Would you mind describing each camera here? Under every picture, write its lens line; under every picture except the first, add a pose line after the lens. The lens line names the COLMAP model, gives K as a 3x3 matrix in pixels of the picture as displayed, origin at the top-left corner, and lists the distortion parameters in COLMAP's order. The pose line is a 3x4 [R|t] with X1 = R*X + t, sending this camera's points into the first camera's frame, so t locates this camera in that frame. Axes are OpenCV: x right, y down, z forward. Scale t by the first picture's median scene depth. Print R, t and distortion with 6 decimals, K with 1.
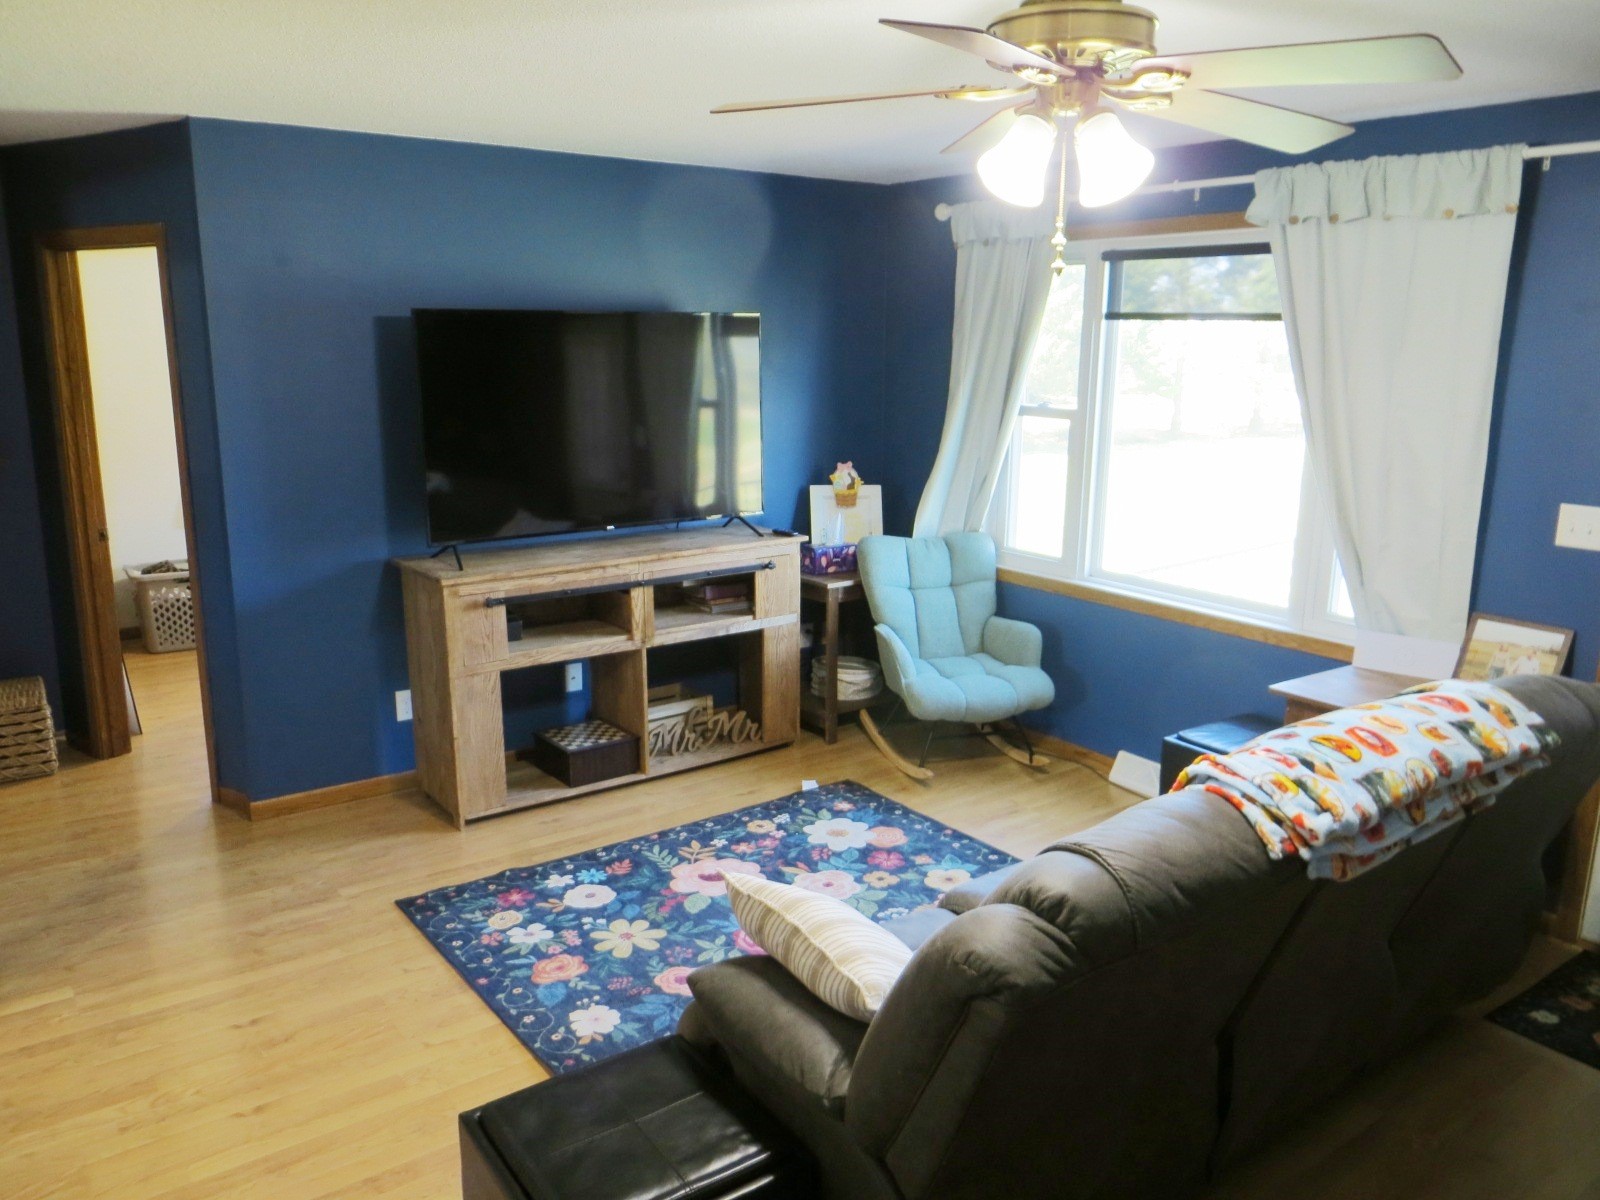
lens RADIAL K [[1208.6, 0, 800.0], [0, 1208.6, 600.0], [0, 0, 1]] dist [-0.016112, -0.003388]
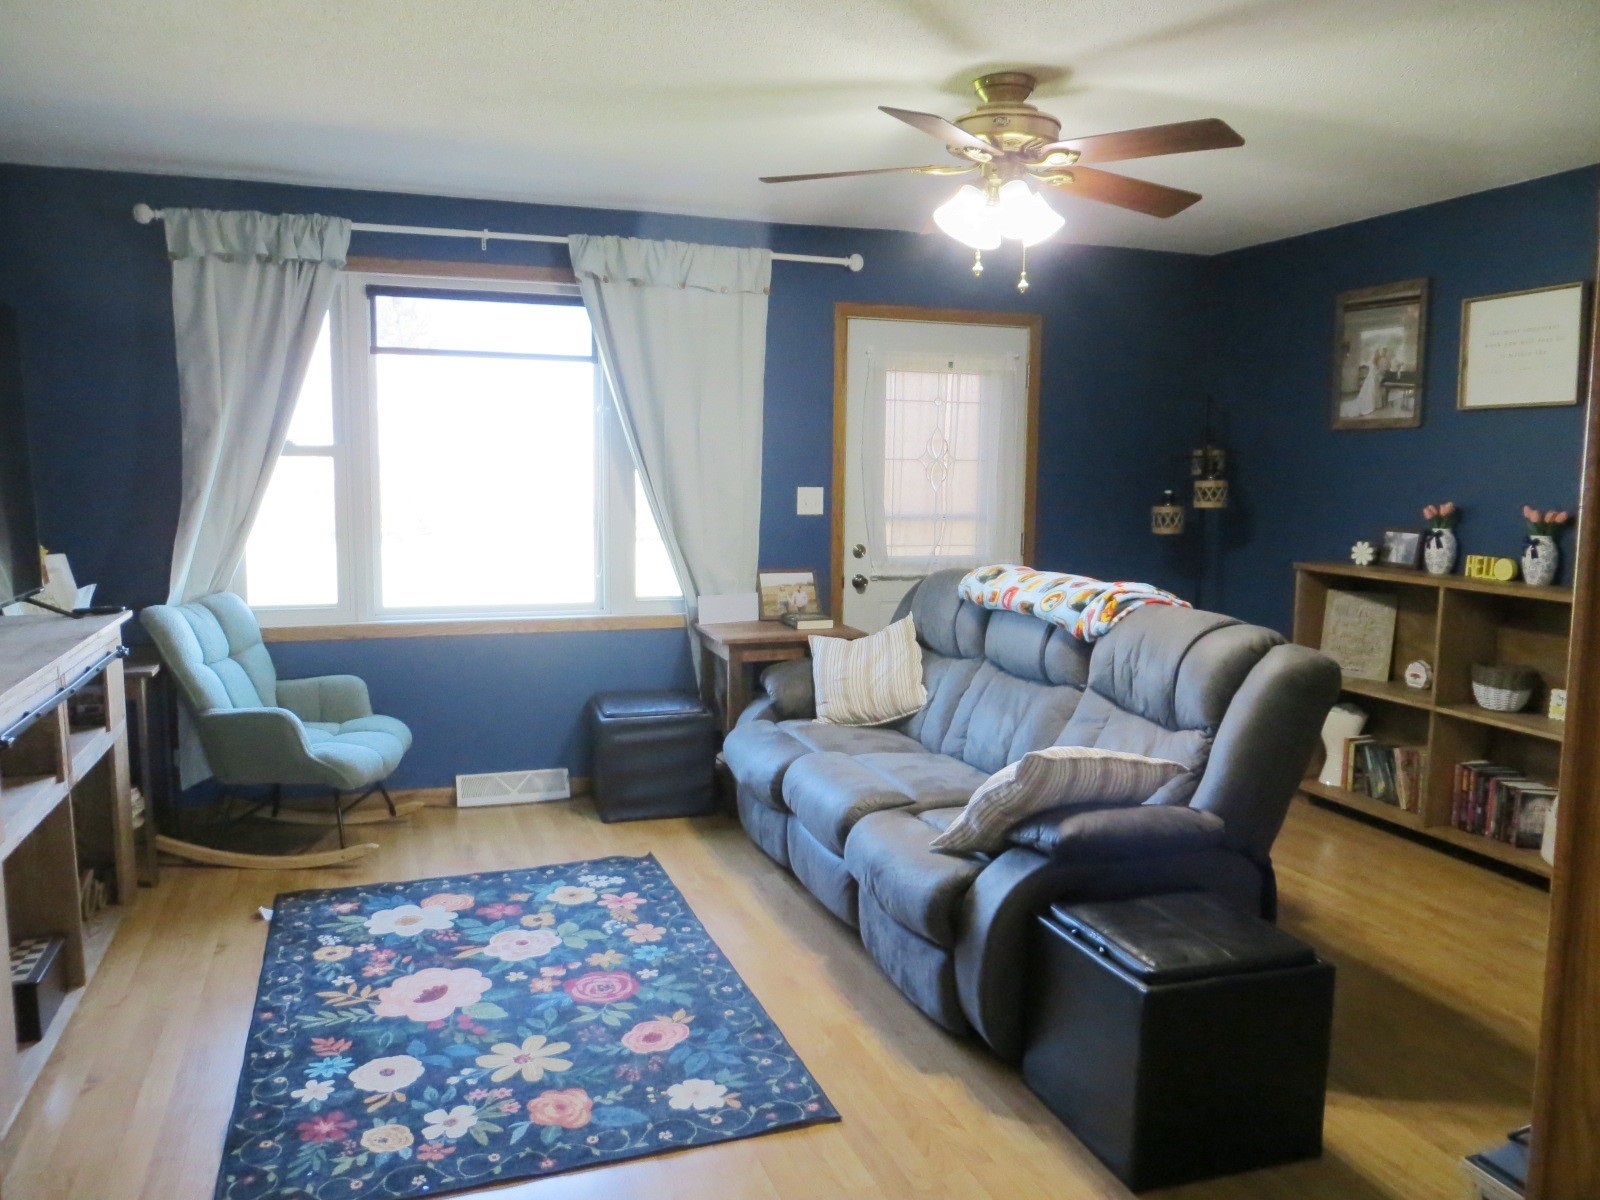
lens RADIAL K [[1198.2, 0, 800.0], [0, 1198.2, 600.0], [0, 0, 1]] dist [-0.021487, 0.003891]
pose [[0.292712, -0.114177, 0.949360, -0.694402], [0.202462, 0.977735, 0.055165, -0.019383], [-0.934521, 0.176062, 0.309311, 0.464473]]
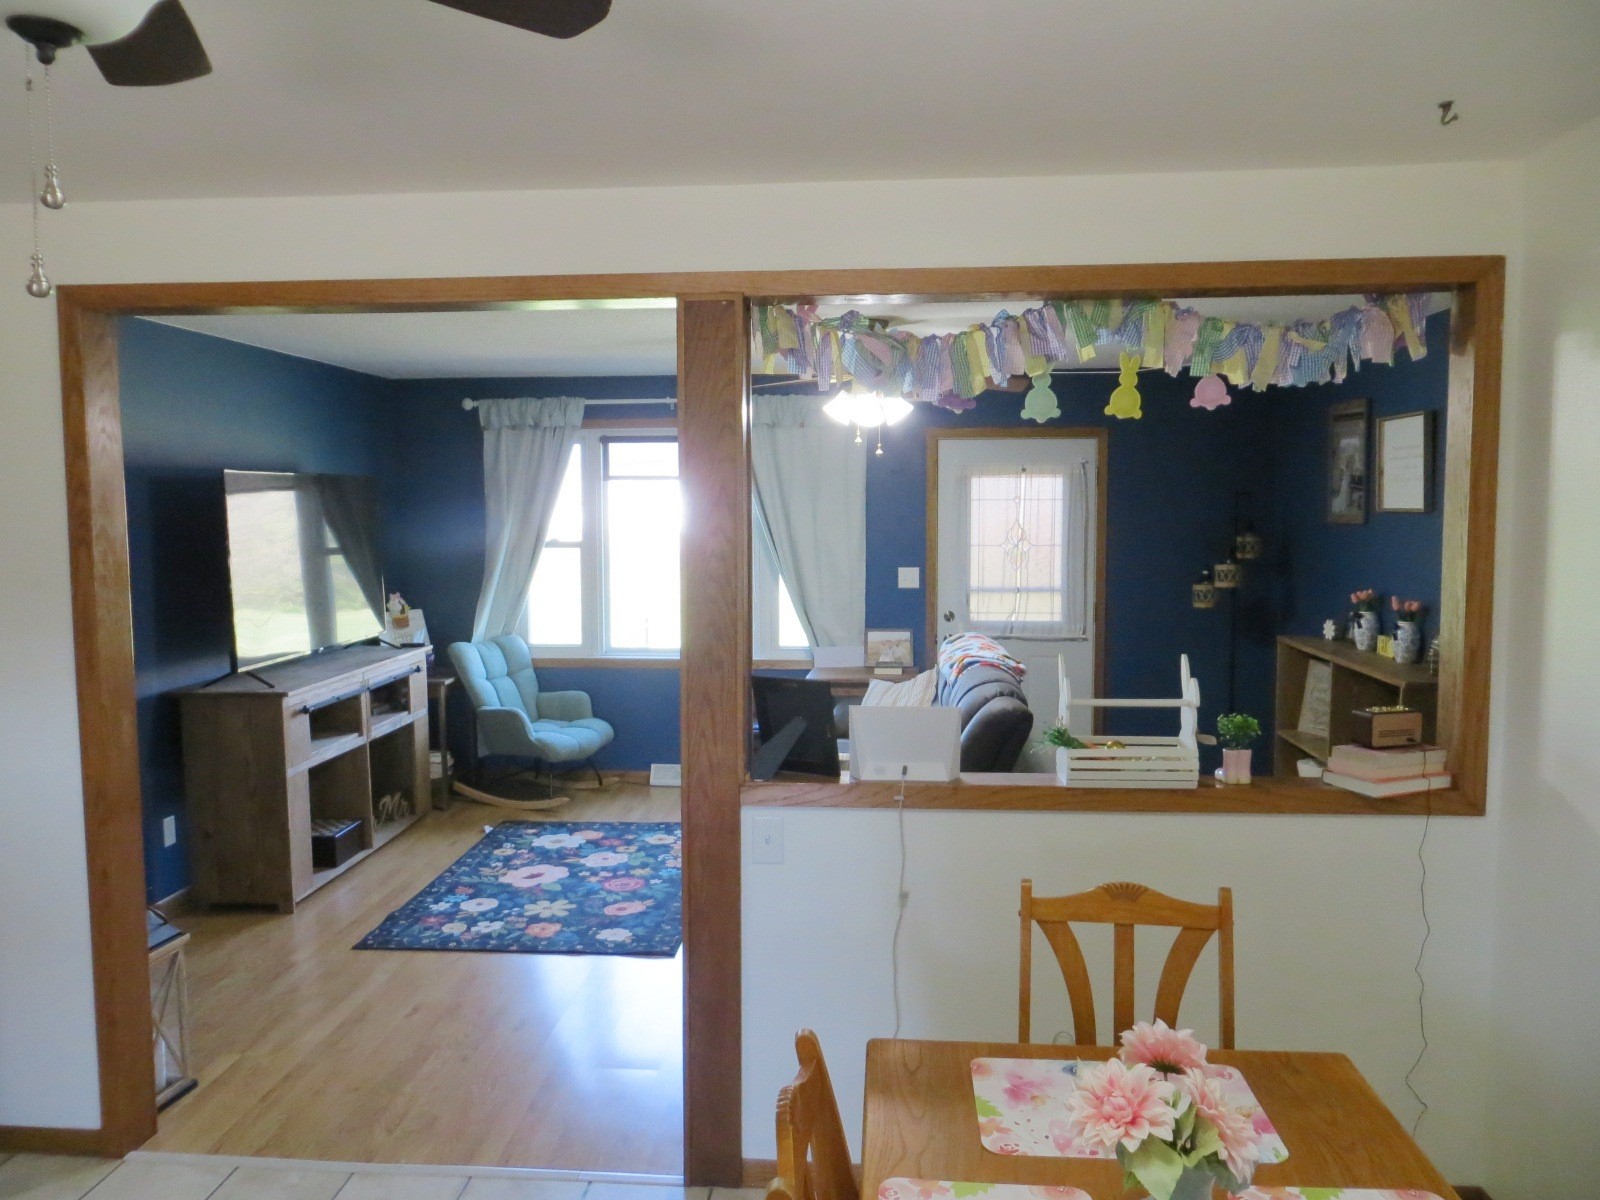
lens RADIAL K [[1198.2, 0, 800.0], [0, 1198.2, 600.0], [0, 0, 1]] dist [-0.021487, 0.003891]
pose [[0.651315, -0.073760, 0.755214, -0.846172], [0.176382, 0.982720, -0.056136, 0.049159], [-0.738024, 0.169768, 0.653070, -0.158905]]
